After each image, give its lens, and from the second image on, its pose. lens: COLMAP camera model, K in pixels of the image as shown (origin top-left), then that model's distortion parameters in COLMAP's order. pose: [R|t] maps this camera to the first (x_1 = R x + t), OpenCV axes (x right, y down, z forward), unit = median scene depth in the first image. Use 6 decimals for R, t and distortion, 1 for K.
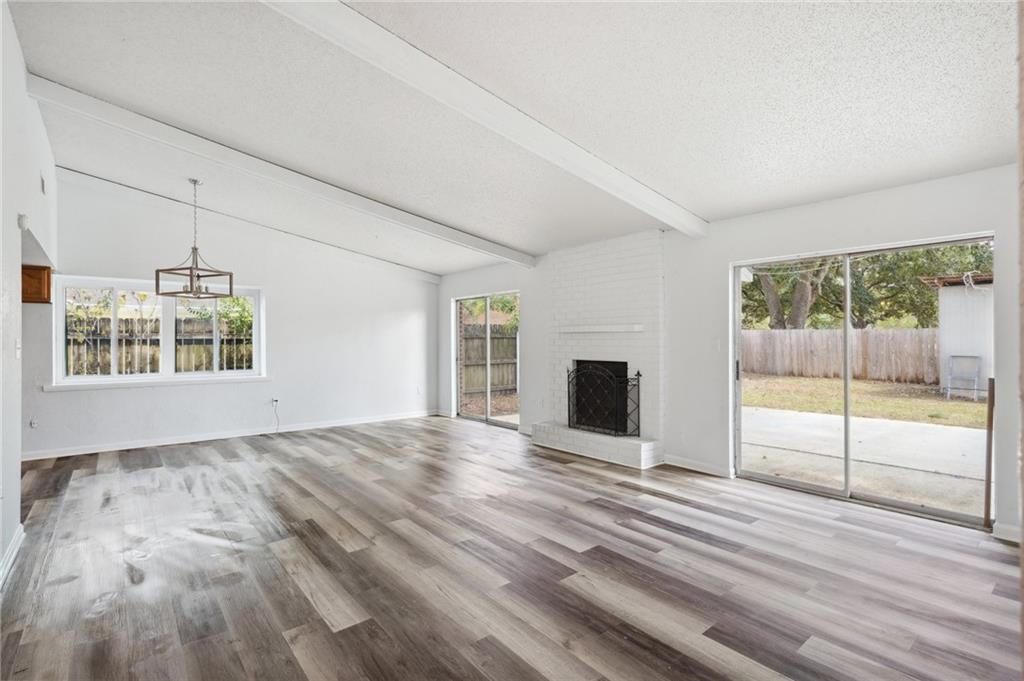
lens RADIAL K [[493.7, 0, 507.8], [0, 493.7, 338.8], [0, 0, 1]] dist [-0.003133, -0.000201]
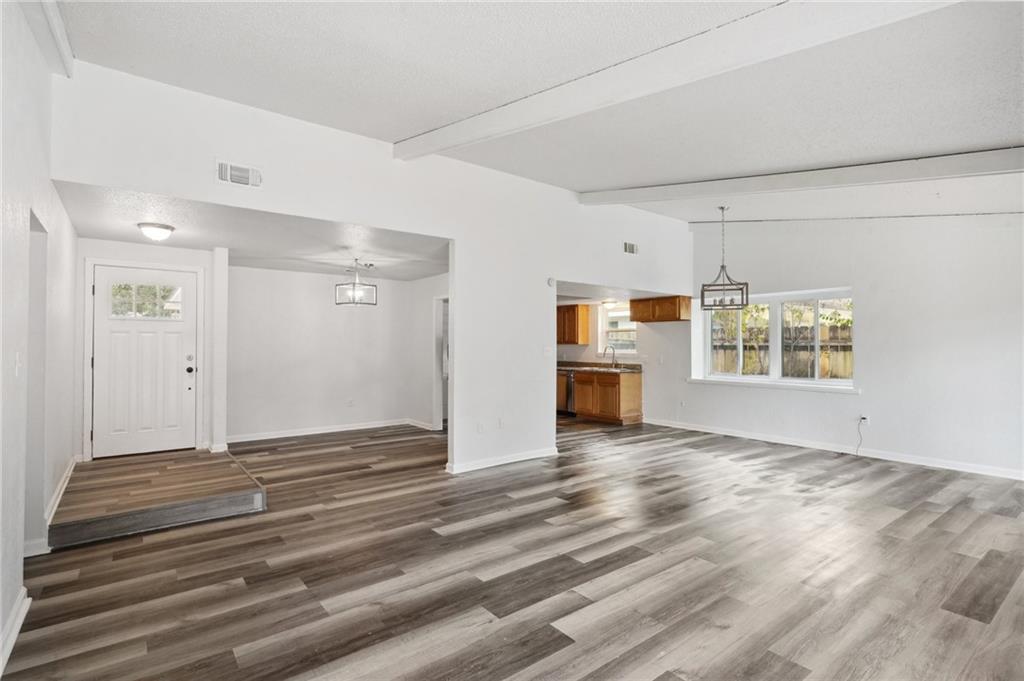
lens RADIAL K [[493.7, 0, 507.9], [0, 493.7, 341.8], [0, 0, 1]] dist [-0.003133, -0.000201]
pose [[-0.030935, -0.003714, -0.999515, 0.859829], [-0.000871, 0.999993, -0.003689, -0.007672], [0.999521, 0.000756, -0.030938, 0.889023]]
